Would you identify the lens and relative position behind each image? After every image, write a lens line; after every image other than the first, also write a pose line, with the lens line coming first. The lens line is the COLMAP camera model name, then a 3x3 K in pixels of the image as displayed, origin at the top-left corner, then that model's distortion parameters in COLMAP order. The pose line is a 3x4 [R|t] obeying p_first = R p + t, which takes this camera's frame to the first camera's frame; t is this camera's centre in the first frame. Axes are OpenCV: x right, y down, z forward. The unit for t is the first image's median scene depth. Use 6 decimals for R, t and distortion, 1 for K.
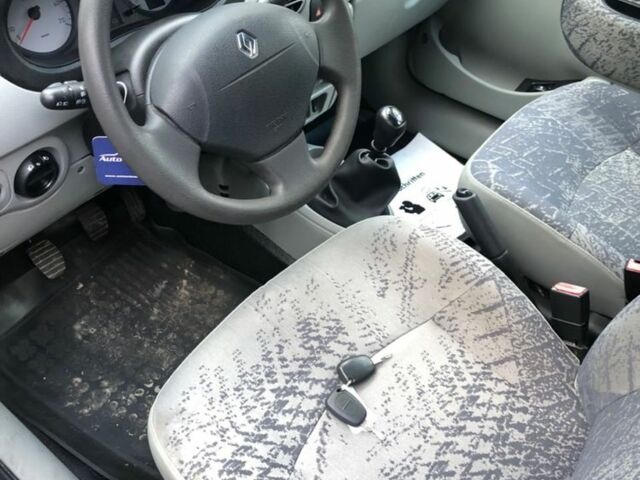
lens RADIAL K [[712.9, 0, 317.2], [0, 712.9, 228.6], [0, 0, 1]] dist [0.144412, -0.427253]
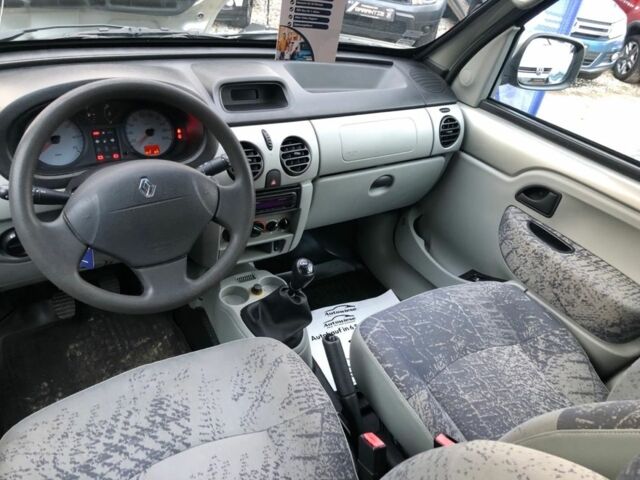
lens RADIAL K [[534.4, 0, 296.3], [0, 534.4, 232.1], [0, 0, 1]] dist [0.011246, 0.003975]
pose [[0.946062, 0.233181, -0.224930, 0.331920], [-0.271642, 0.949265, -0.158449, -0.065078], [0.176571, 0.211003, 0.961405, 0.047709]]
